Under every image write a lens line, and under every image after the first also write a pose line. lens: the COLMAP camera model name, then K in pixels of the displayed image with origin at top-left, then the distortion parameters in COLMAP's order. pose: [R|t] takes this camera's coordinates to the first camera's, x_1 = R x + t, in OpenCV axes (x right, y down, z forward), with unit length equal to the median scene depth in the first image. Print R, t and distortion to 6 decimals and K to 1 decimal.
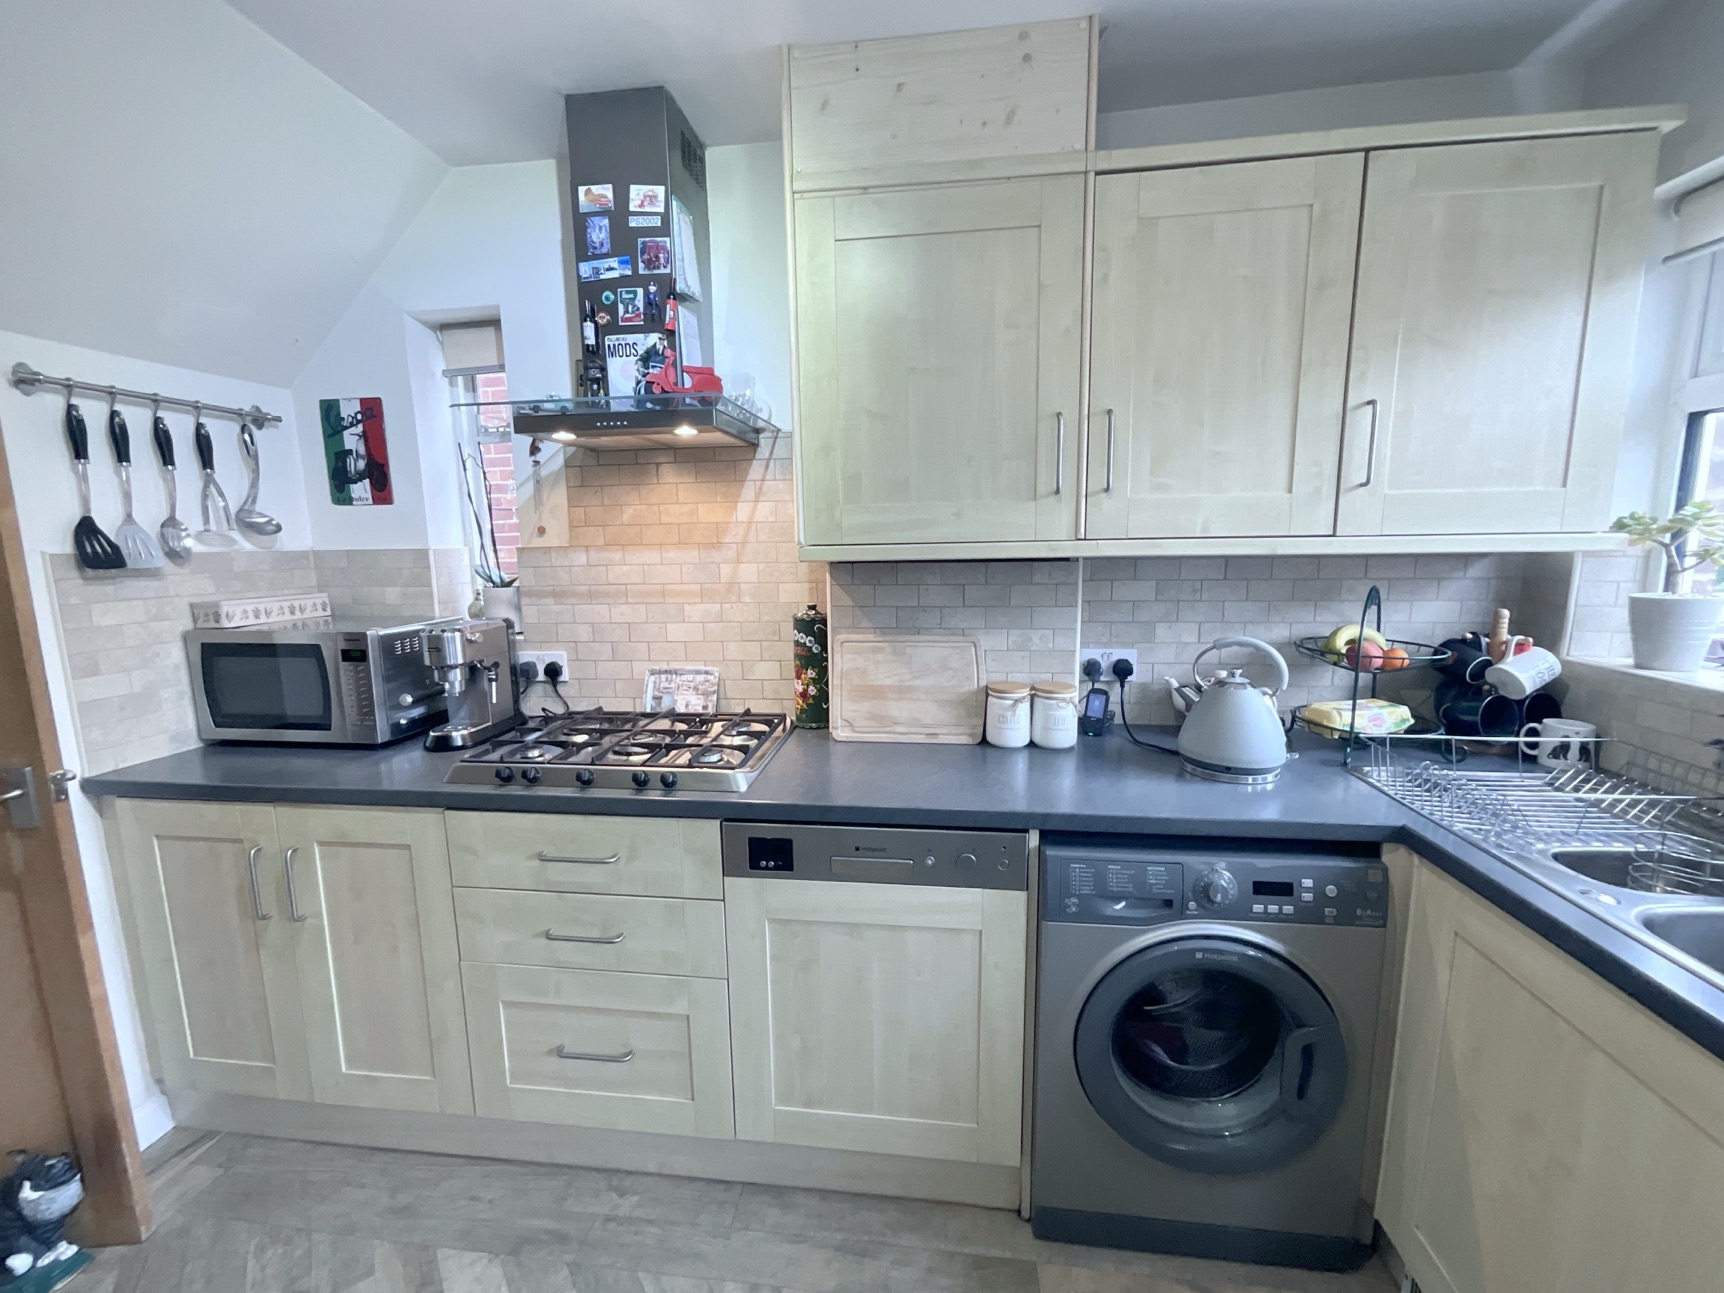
lens RADIAL K [[699.6, 0, 858.2], [0, 699.6, 646.1], [0, 0, 1]] dist [-0.002281, 0.000836]
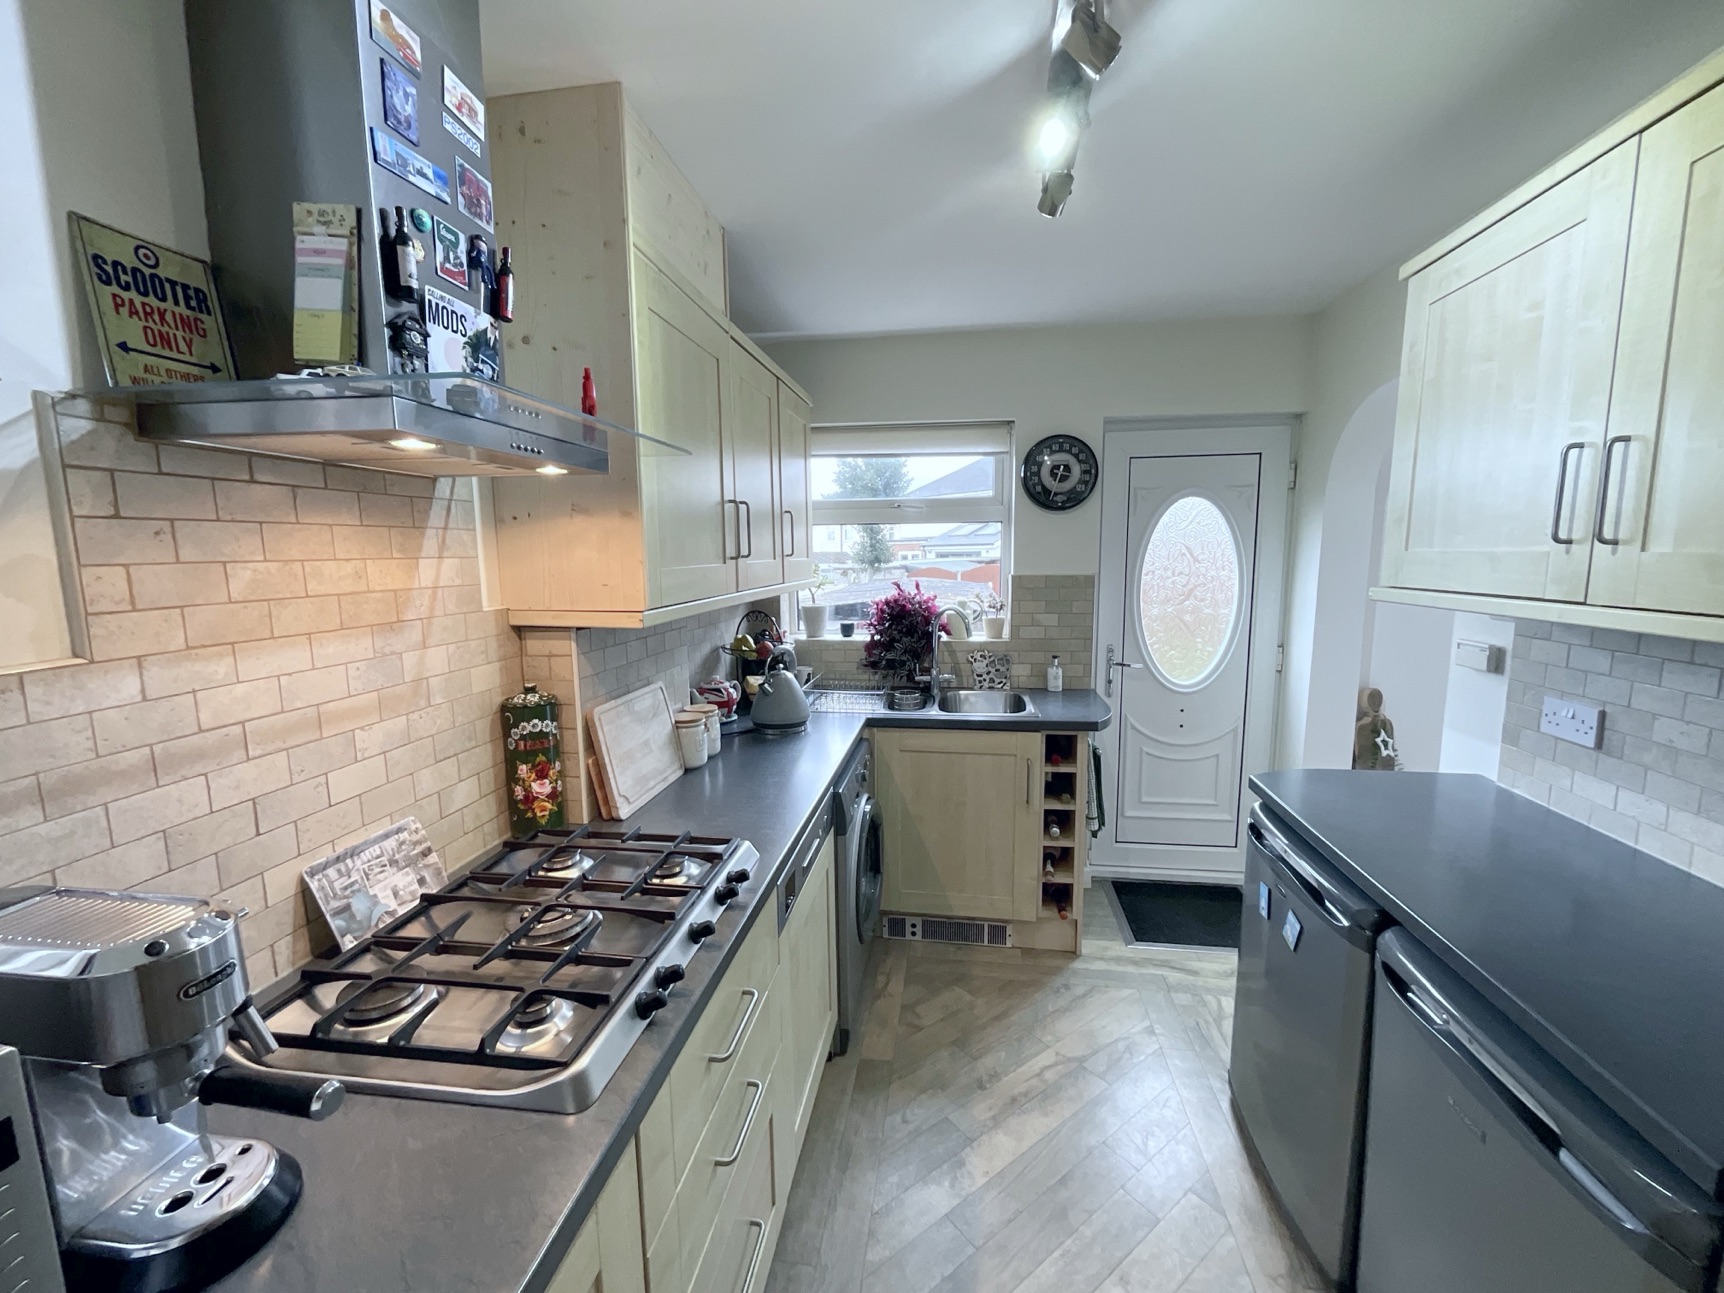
lens RADIAL K [[699.6, 0, 857.8], [0, 699.6, 651.0], [0, 0, 1]] dist [-0.002281, 0.000836]
pose [[0.023453, -0.126348, 0.991709, -0.832587], [0.162951, 0.979199, 0.120900, -0.131203], [-0.986355, 0.158764, 0.043554, 0.570079]]
